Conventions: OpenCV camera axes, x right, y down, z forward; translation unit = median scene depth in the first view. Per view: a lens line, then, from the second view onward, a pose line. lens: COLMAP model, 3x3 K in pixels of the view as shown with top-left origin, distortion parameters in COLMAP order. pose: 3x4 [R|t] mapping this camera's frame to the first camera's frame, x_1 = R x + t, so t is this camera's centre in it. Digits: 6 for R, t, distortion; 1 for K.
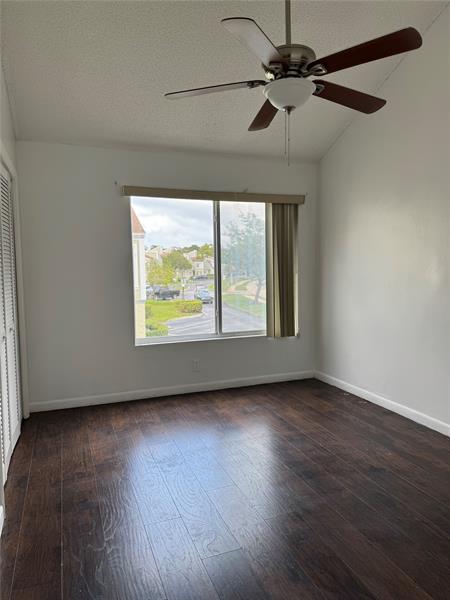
lens RADIAL K [[429.3, 0, 225.0], [0, 429.3, 300.0], [0, 0, 1]] dist [0.062278, -0.103107]
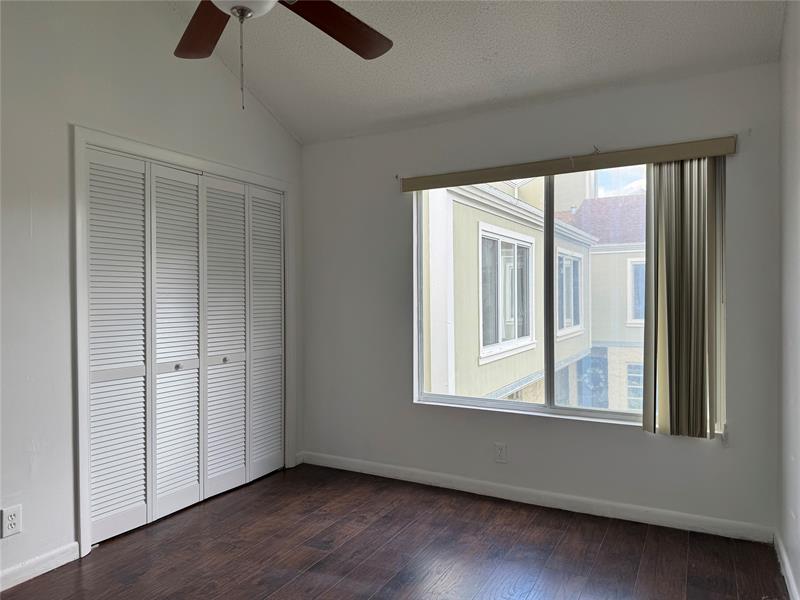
lens RADIAL K [[572.4, 0, 399.0], [0, 572.4, 304.4], [0, 0, 1]] dist [0.062278, -0.103107]
pose [[0.637825, 0.022012, -0.769866, 0.533546], [-0.062514, 0.997773, -0.023264, -0.031929], [0.767640, 0.062966, 0.637781, 0.425487]]
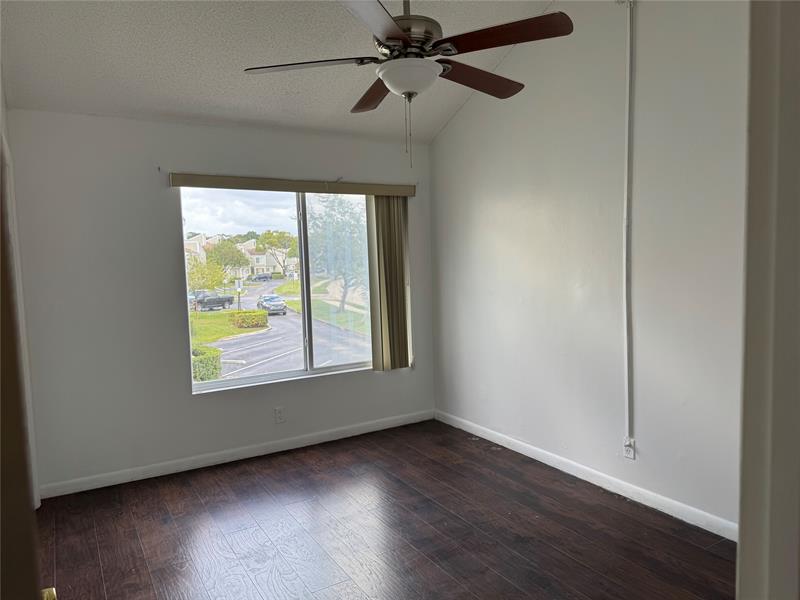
lens RADIAL K [[572.4, 0, 399.0], [0, 572.4, 304.4], [0, 0, 1]] dist [0.062278, -0.103107]
pose [[0.984145, -0.029109, 0.174963, -0.038897], [0.029274, 0.999570, 0.001634, -0.039188], [-0.174935, 0.003514, 0.984574, -0.013159]]
